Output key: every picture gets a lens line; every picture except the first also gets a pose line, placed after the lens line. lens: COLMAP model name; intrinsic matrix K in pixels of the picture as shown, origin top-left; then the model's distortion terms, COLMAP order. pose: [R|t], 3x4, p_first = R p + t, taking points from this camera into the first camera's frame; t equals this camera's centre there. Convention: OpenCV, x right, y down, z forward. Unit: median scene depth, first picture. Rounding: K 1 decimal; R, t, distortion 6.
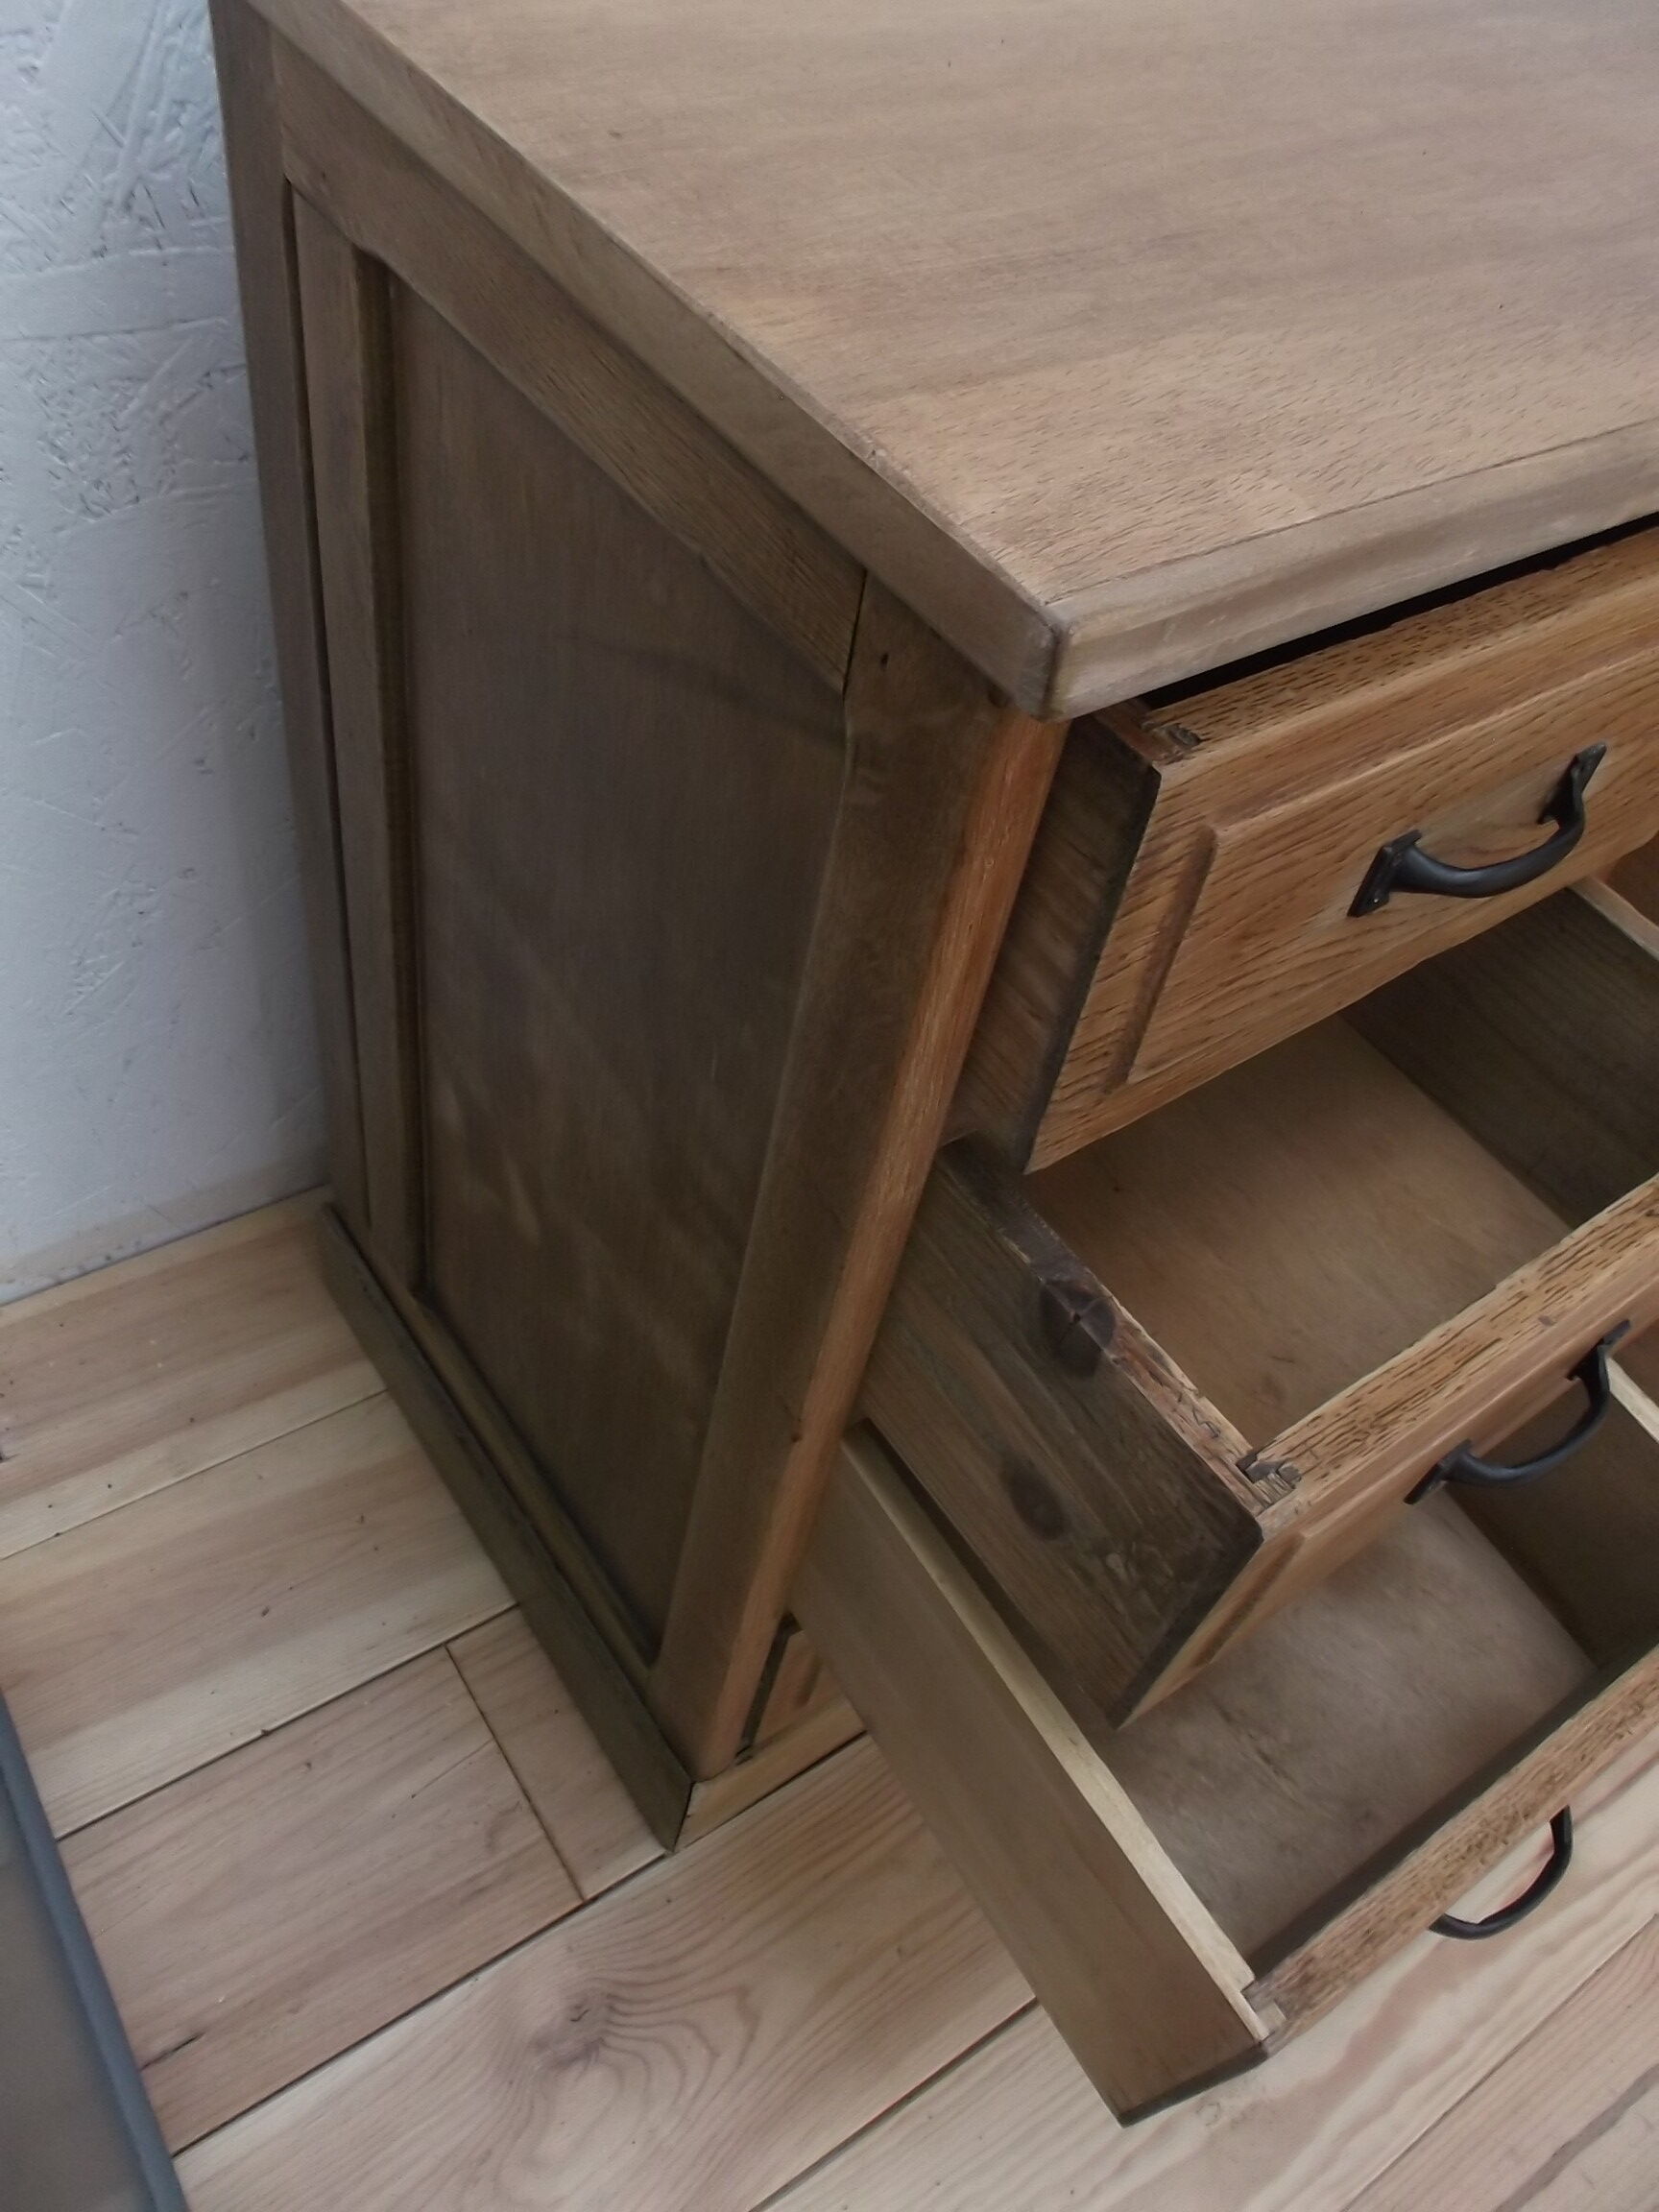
lens RADIAL K [[1743.7, 0, 820.4], [0, 1743.7, 1316.0], [0, 0, 1]] dist [0.004244, 0.005274]
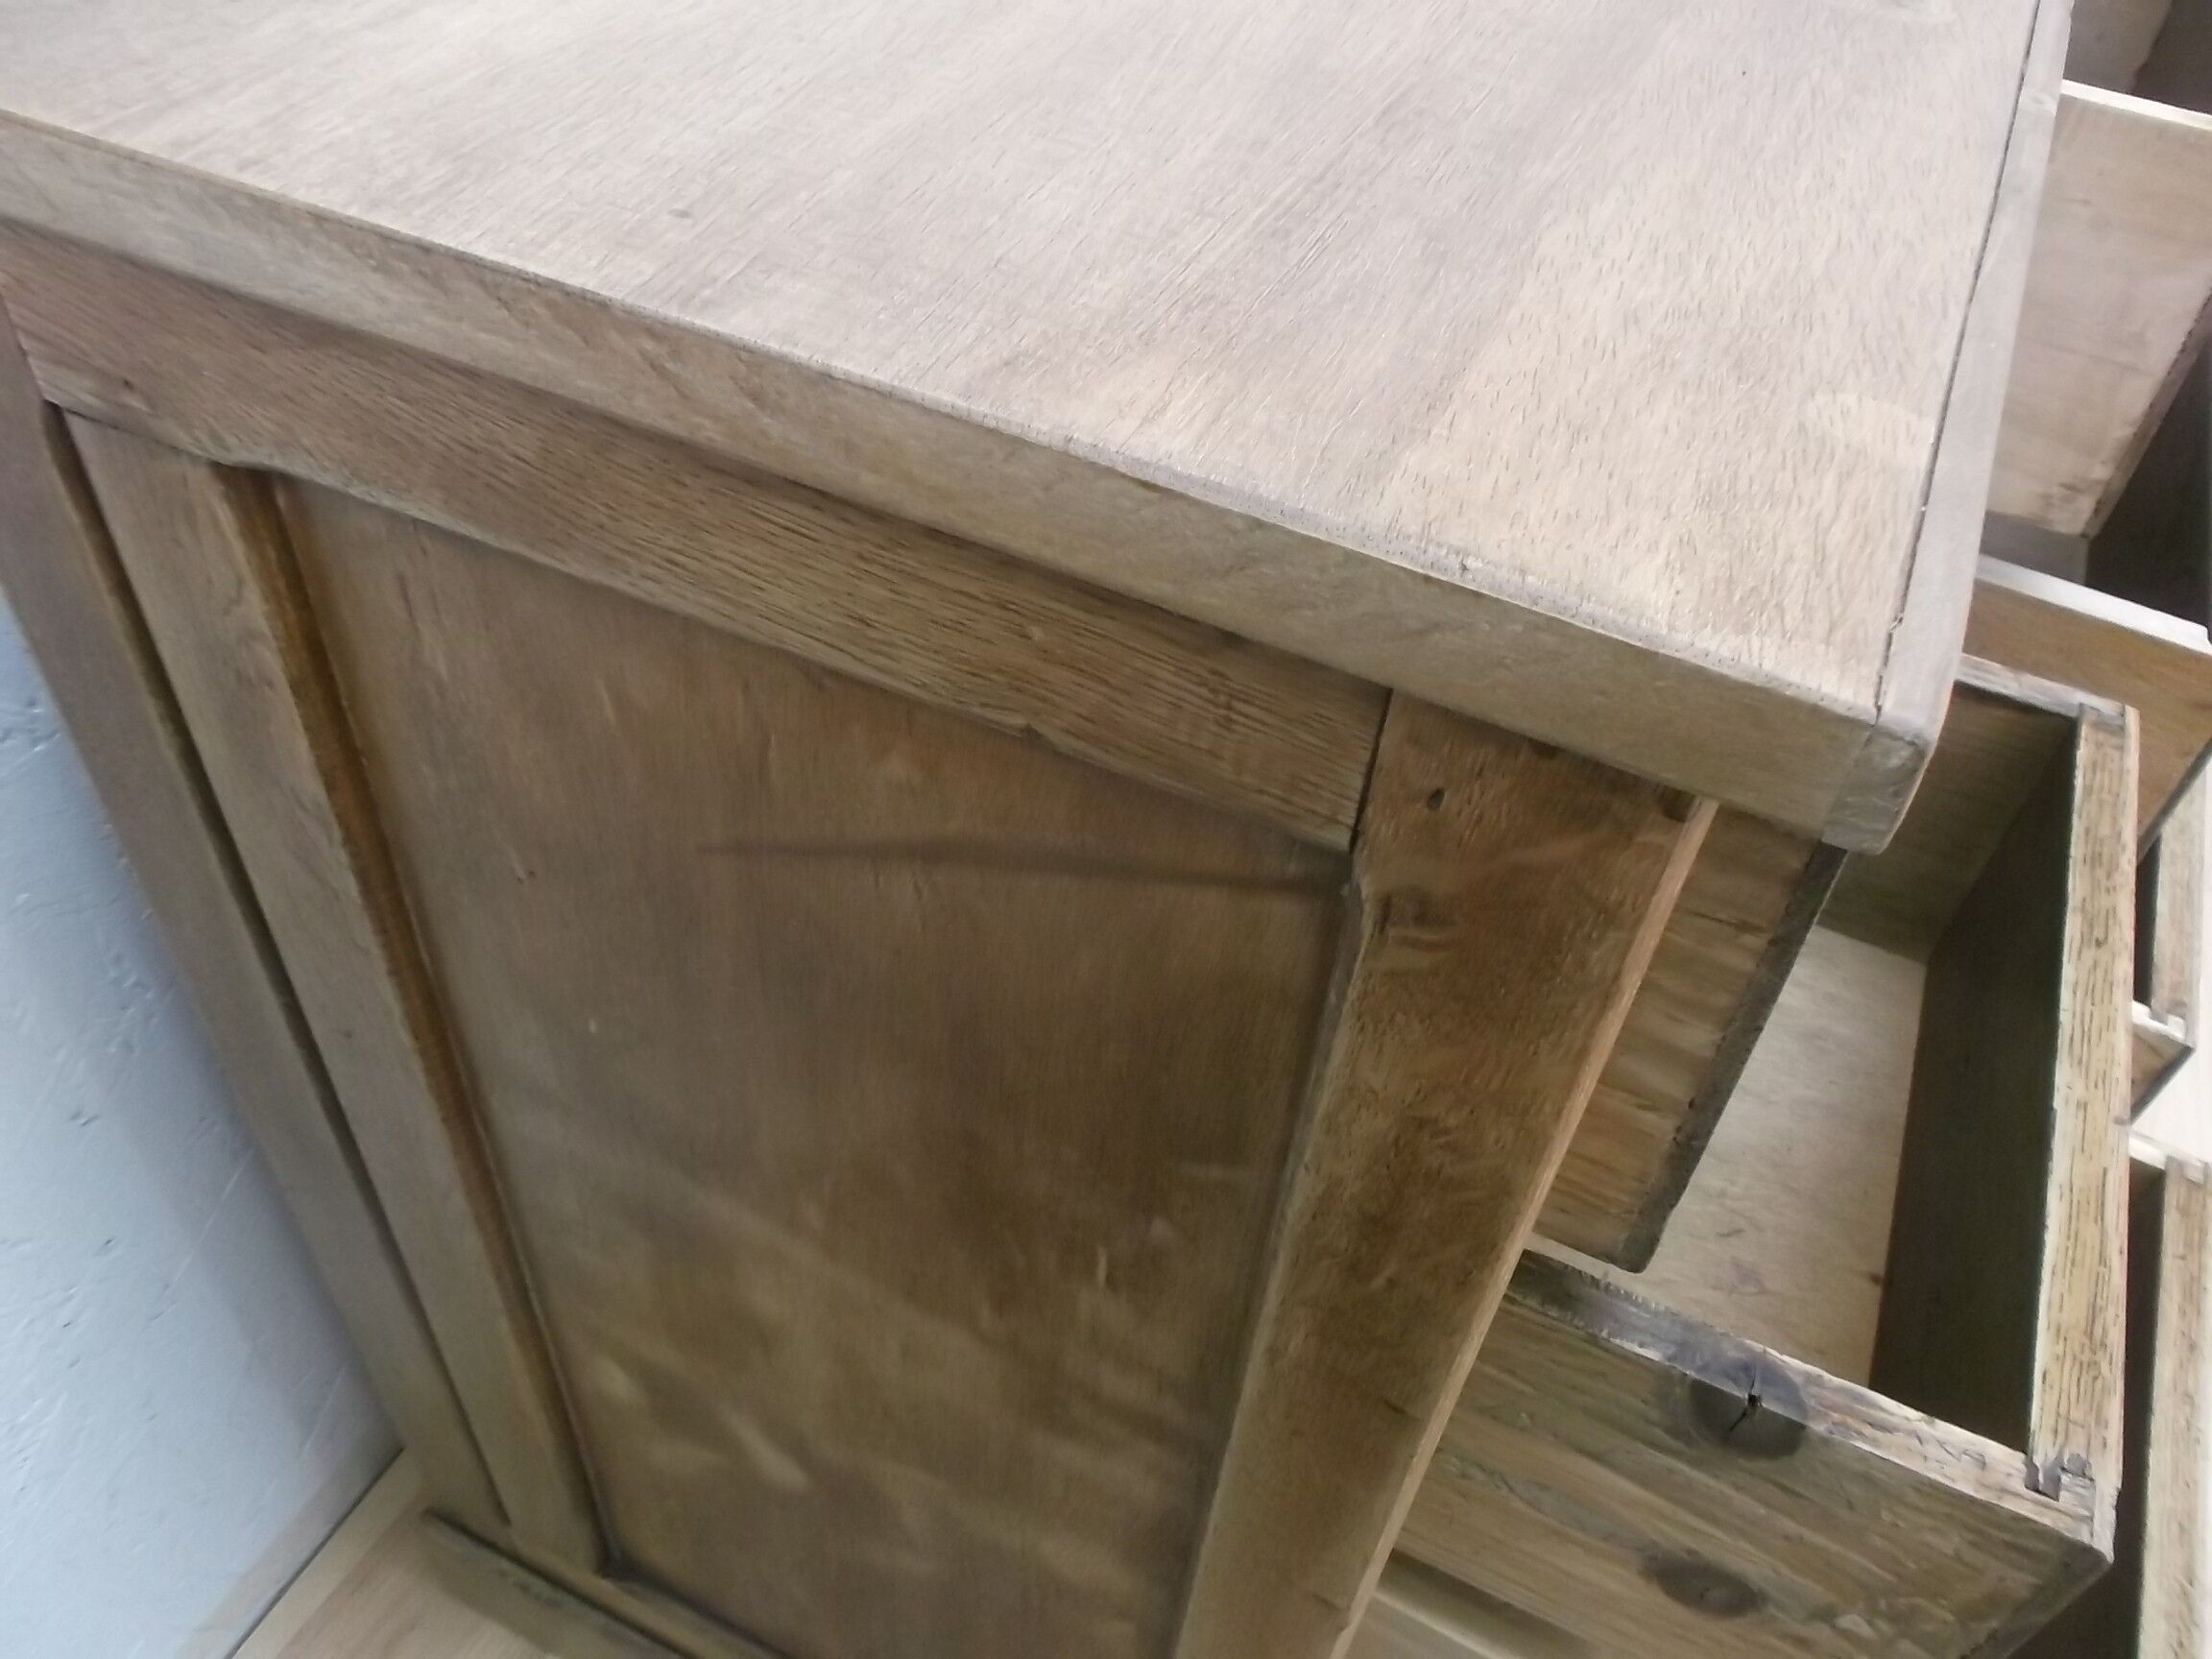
lens RADIAL K [[1739.5, 0, 1096.9], [0, 1739.5, 1012.5], [0, 0, 1]] dist [-0.019265, 0.002237]
pose [[0.871123, -0.419863, 0.254677, -0.257080], [0.426350, 0.903992, 0.031999, -0.334959], [-0.243661, 0.080706, 0.966497, 0.332490]]
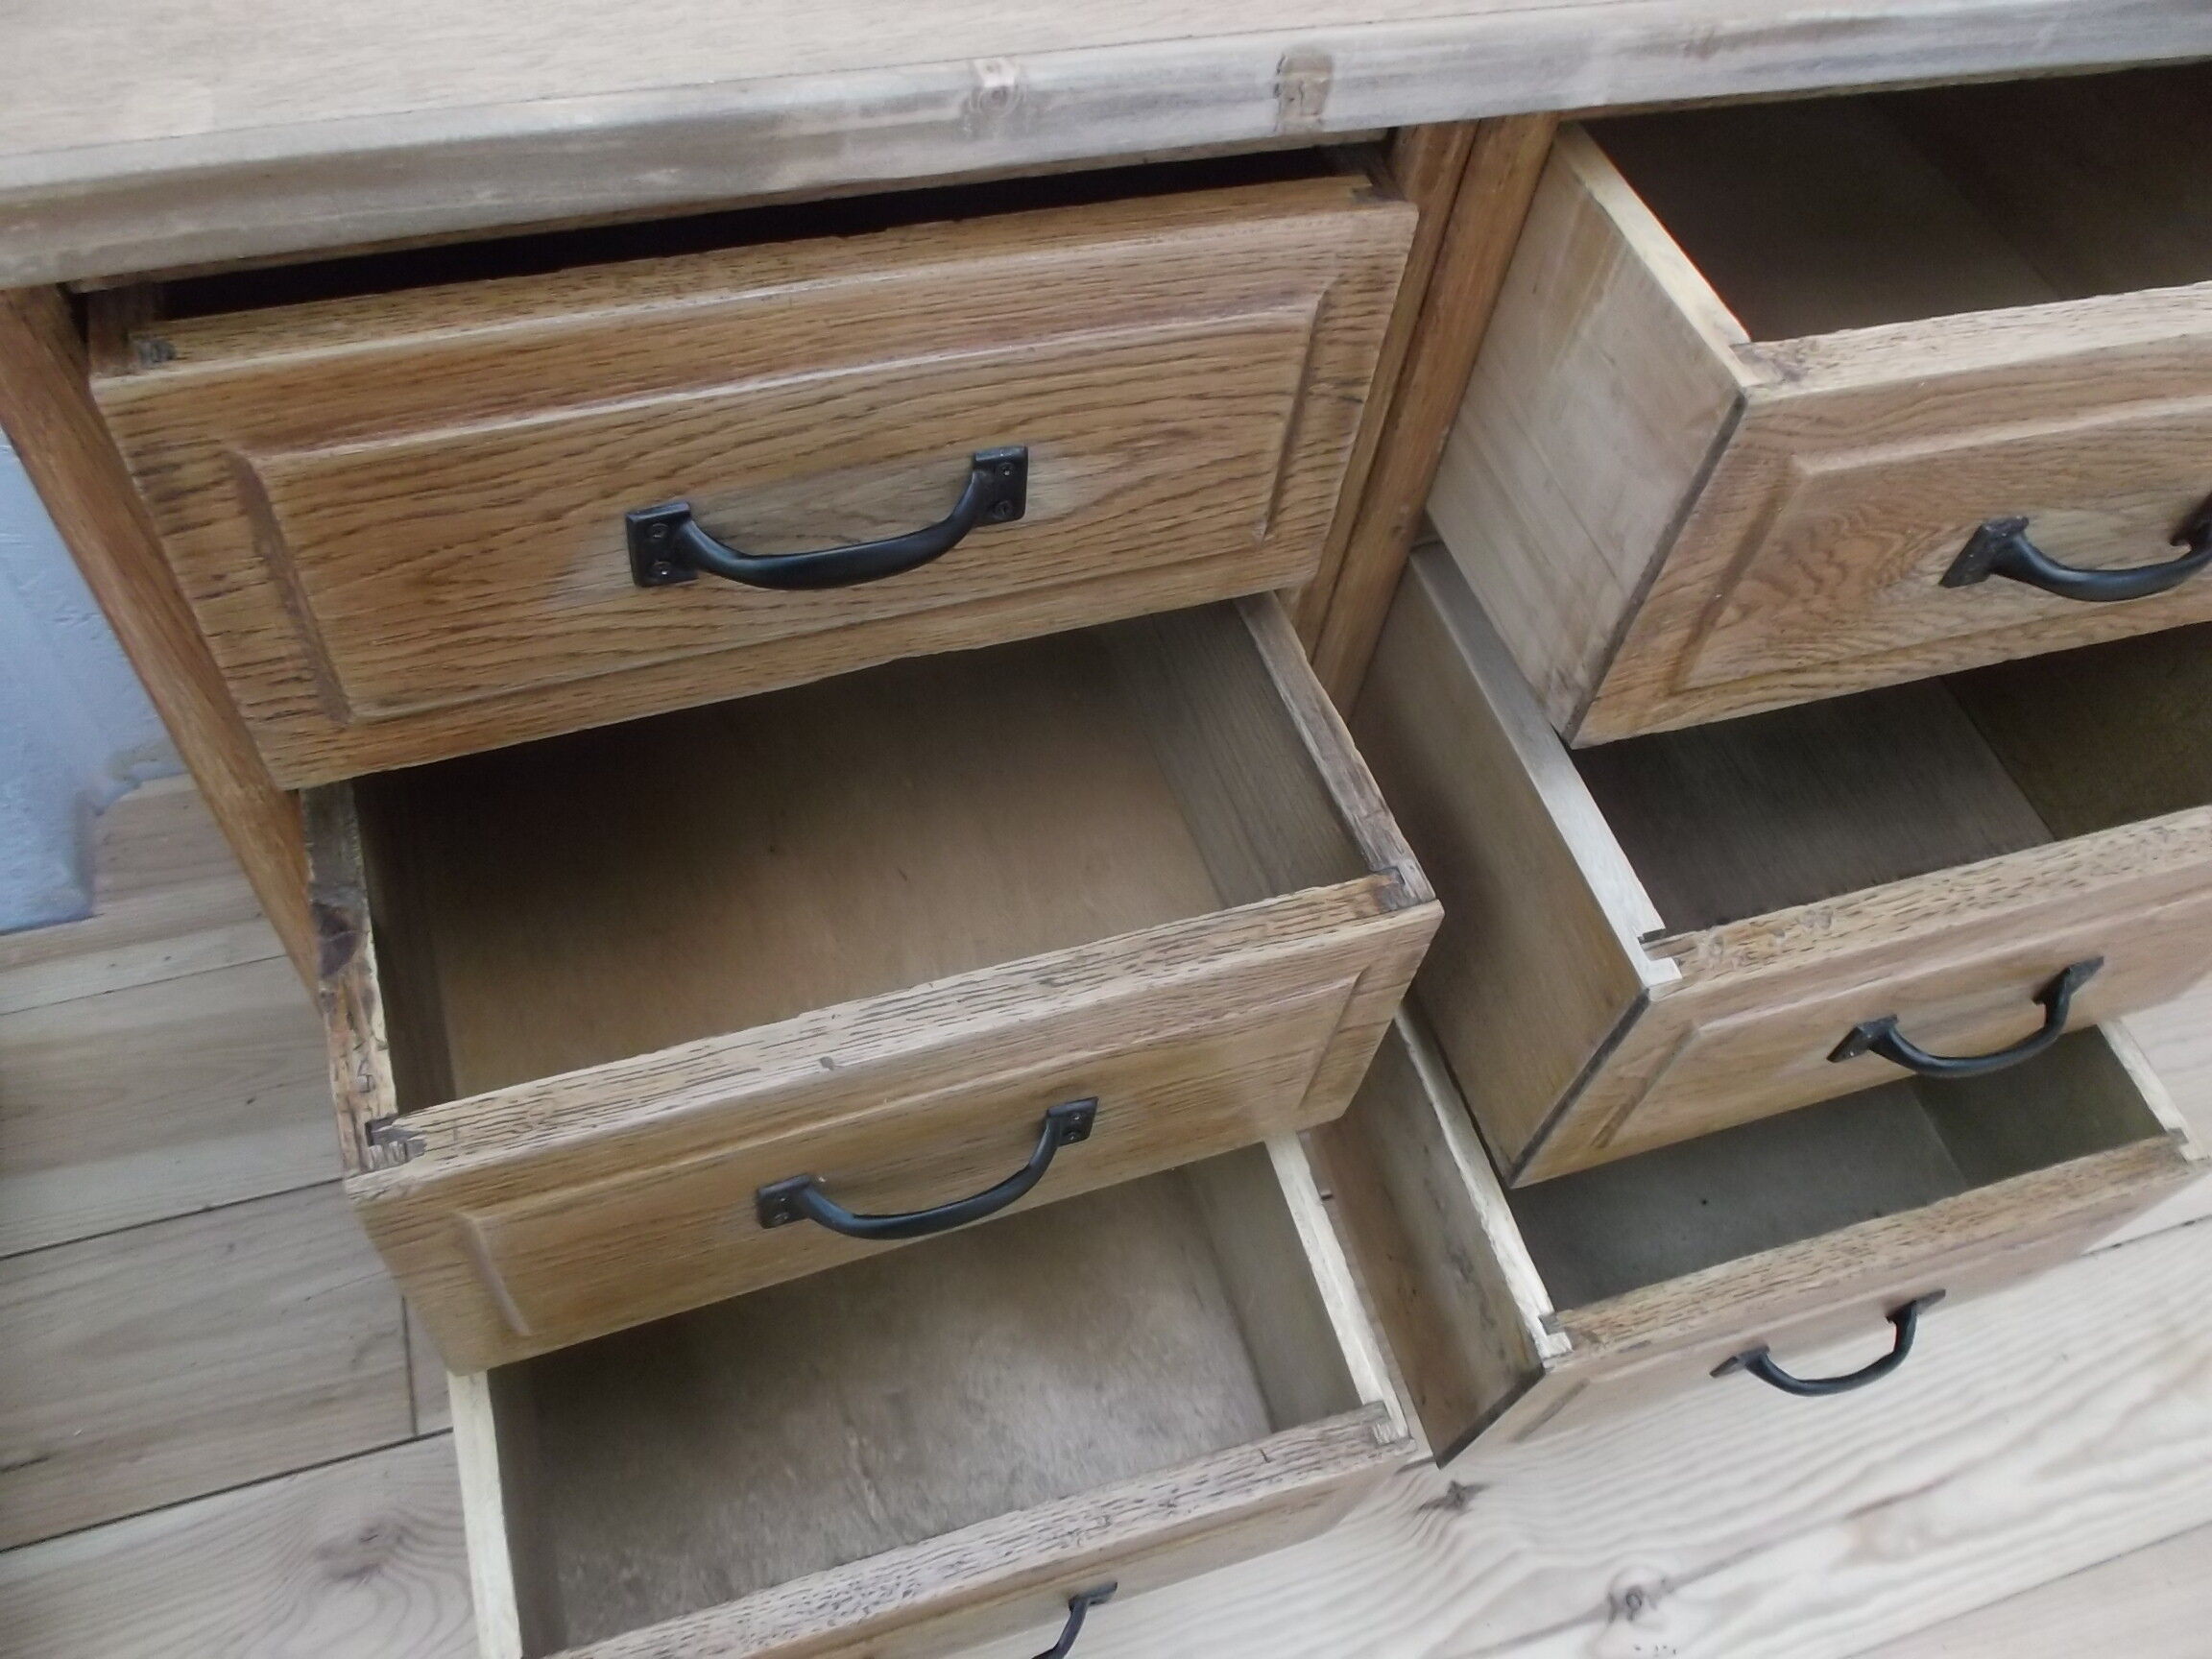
lens RADIAL K [[1739.5, 0, 1096.9], [0, 1739.5, 1012.5], [0, 0, 1]] dist [-0.019265, 0.002237]
pose [[0.949212, 0.222363, -0.222603, 0.861243], [-0.215349, 0.974952, 0.055622, -0.120762], [0.229395, -0.004859, 0.973321, 0.164265]]
